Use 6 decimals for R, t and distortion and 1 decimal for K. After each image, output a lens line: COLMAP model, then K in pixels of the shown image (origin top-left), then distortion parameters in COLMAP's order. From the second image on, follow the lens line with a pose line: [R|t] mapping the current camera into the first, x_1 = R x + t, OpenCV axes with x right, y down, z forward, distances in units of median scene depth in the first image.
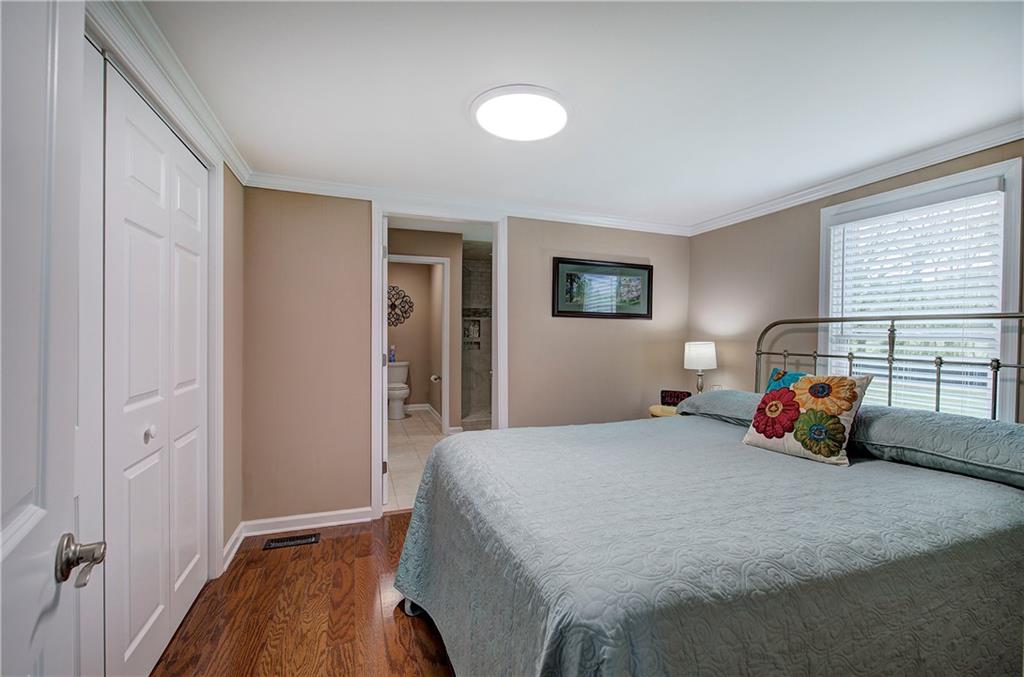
lens RADIAL K [[428.7, 0, 510.2], [0, 428.7, 339.8], [0, 0, 1]] dist [-0.004813, 0.000446]
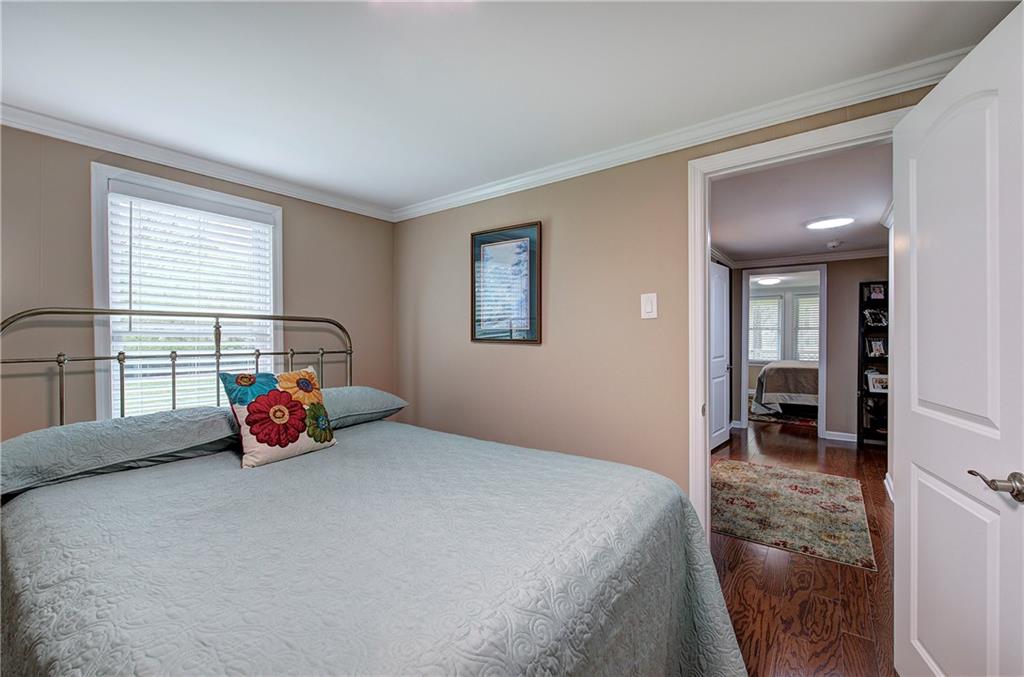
lens RADIAL K [[428.7, 0, 510.9], [0, 428.7, 340.5], [0, 0, 1]] dist [-0.004813, 0.000446]
pose [[-0.557834, -0.025765, 0.829553, -0.347870], [-0.003631, 0.999584, 0.028604, -0.020608], [-0.829945, 0.012944, -0.557696, 0.926103]]
